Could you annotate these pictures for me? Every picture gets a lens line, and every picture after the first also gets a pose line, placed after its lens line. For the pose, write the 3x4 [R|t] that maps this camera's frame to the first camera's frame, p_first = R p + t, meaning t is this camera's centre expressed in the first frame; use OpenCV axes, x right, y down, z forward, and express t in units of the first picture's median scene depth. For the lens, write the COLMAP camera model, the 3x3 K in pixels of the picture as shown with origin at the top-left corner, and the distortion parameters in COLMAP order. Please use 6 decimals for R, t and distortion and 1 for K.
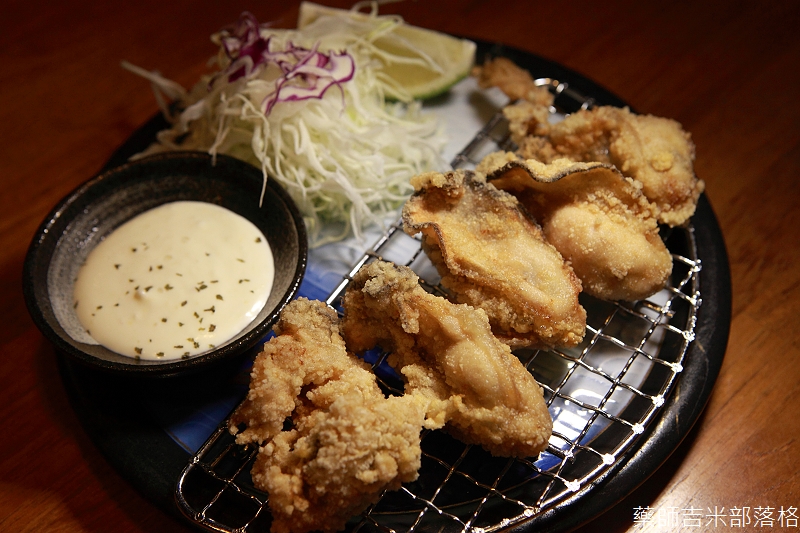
lens RADIAL K [[1143.0, 0, 400.0], [0, 1143.0, 266.2], [0, 0, 1]] dist [0.049589, 0.000000]
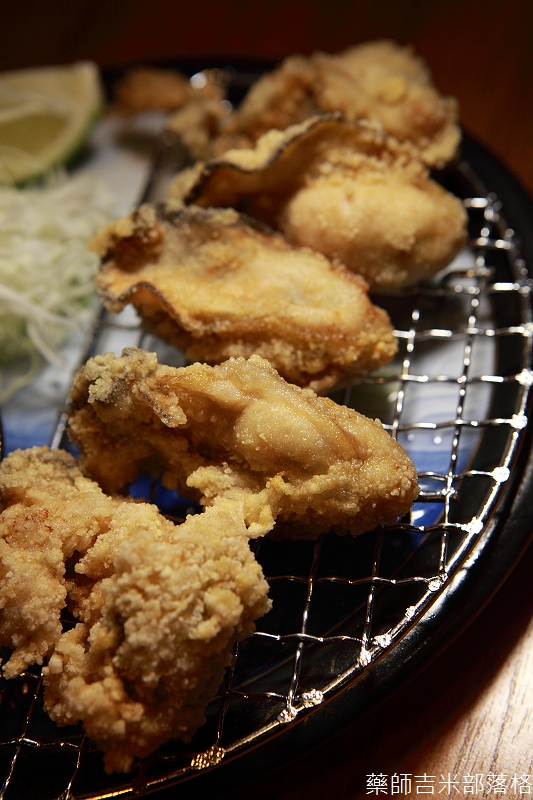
lens RADIAL K [[1372.5, 0, 267.5], [0, 1372.5, 400.5], [0, 0, 1]] dist [0.234501, 0.000000]
pose [[0.905218, -0.407574, 0.120261, -0.035076], [0.413051, 0.910400, -0.023663, 0.085467], [-0.099841, 0.071095, 0.992460, 0.152505]]
